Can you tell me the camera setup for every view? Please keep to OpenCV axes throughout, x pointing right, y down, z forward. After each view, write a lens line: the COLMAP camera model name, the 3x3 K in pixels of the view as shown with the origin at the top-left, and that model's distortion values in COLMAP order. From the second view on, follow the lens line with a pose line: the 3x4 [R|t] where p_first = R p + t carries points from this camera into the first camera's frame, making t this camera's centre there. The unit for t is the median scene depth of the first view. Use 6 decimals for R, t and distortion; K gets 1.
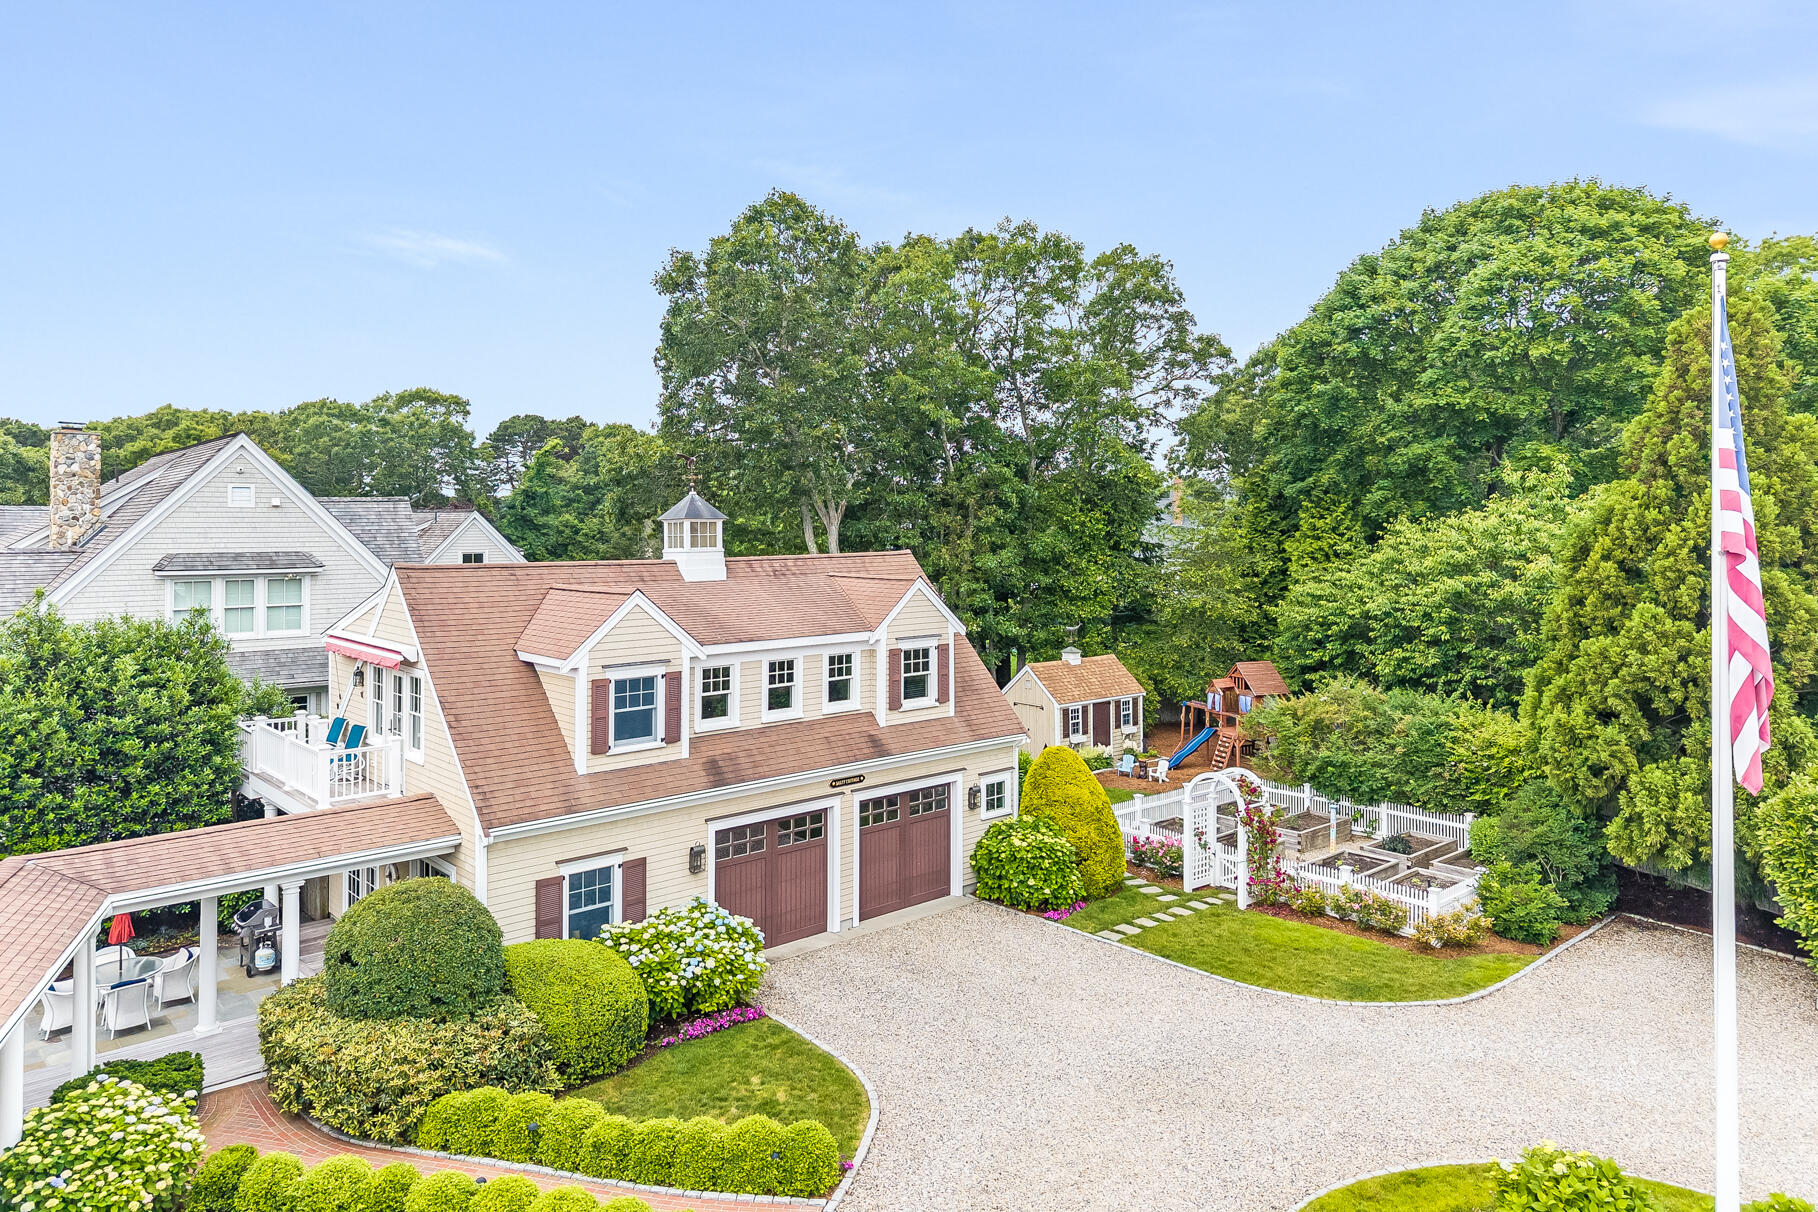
lens RADIAL K [[1218.7, 0, 915.0], [0, 1218.7, 501.0], [0, 0, 1]] dist [0.028990, 0.000175]
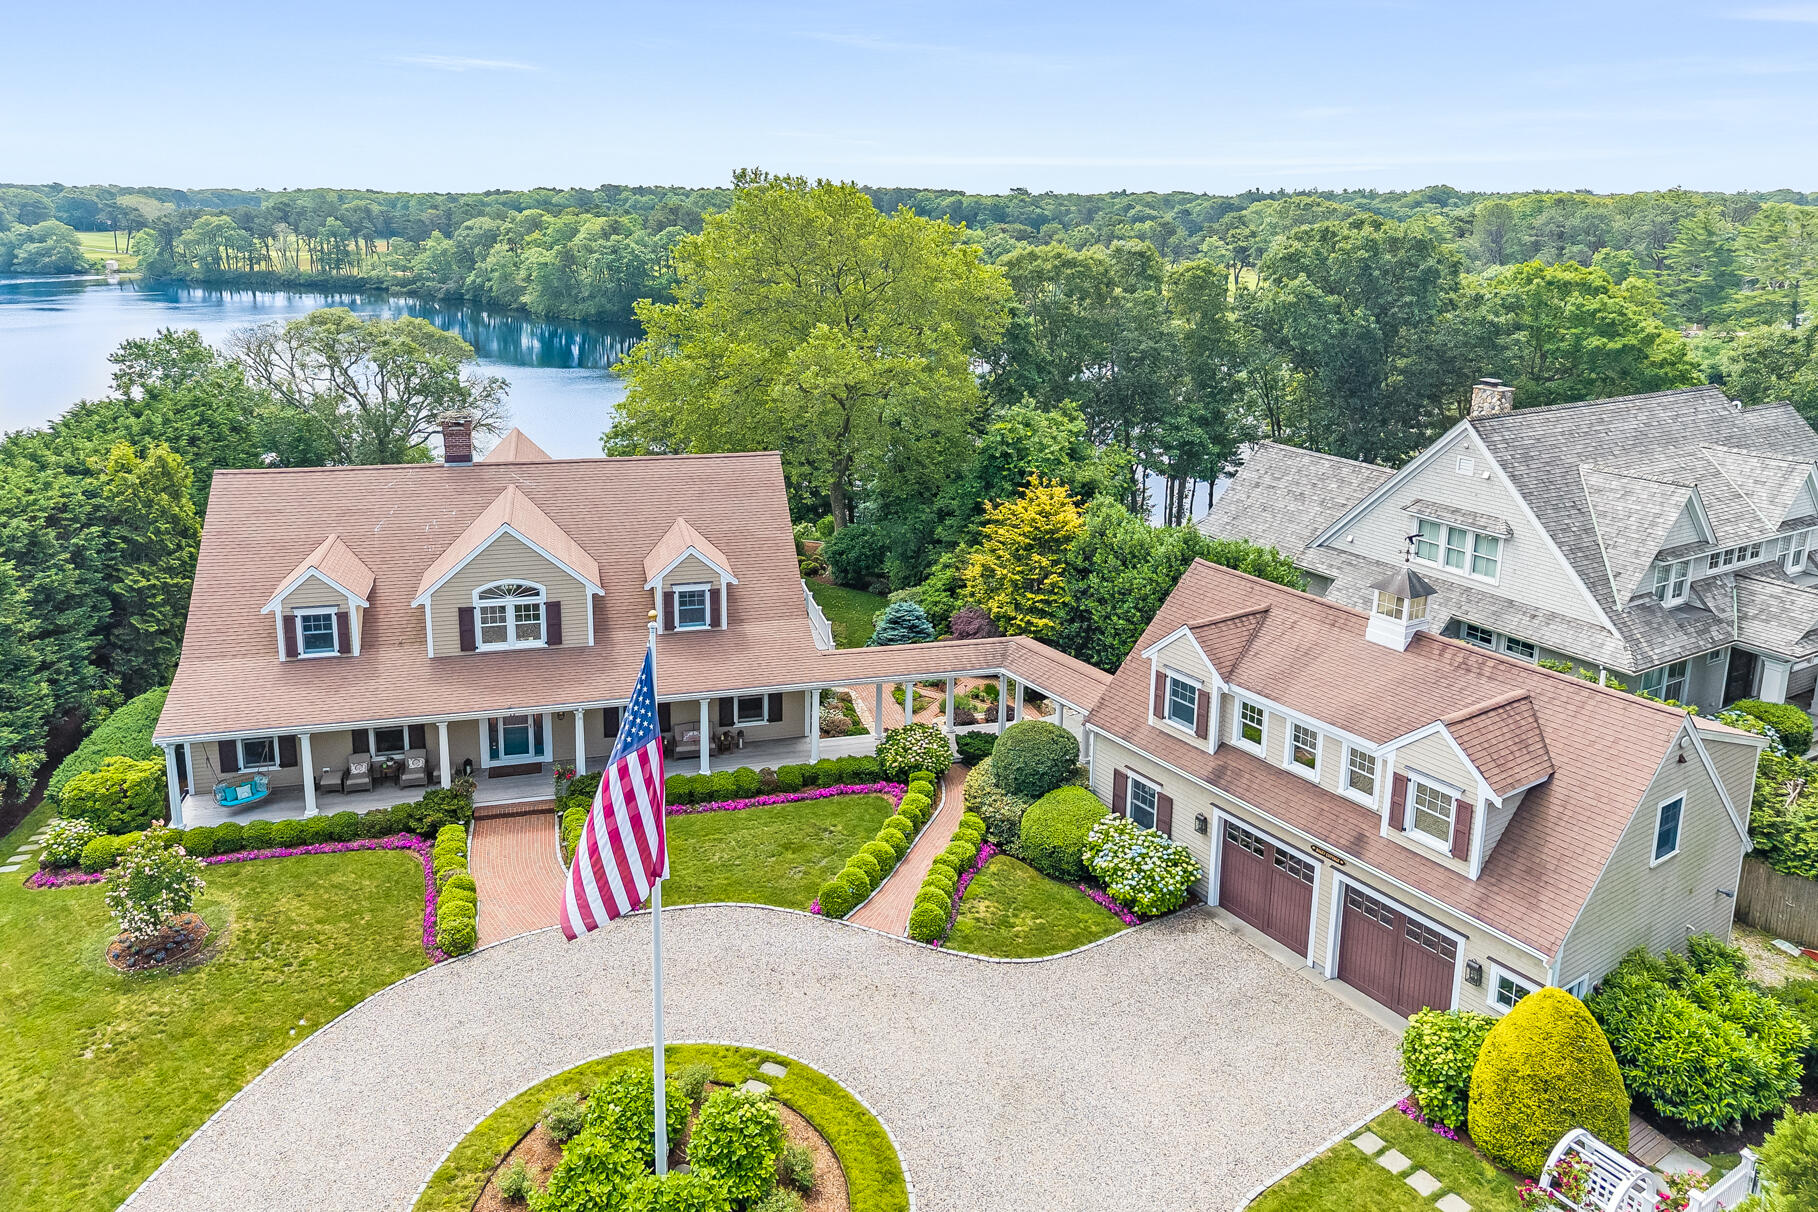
lens RADIAL K [[1236.2, 0, 848.3], [0, 1236.2, 479.2], [0, 0, 1]] dist [0.016530, -0.003927]
pose [[-0.167688, 0.217622, -0.961520, 1.041729], [0.000329, 0.975343, 0.220693, -0.359700], [0.985840, 0.036692, -0.163625, 0.741529]]
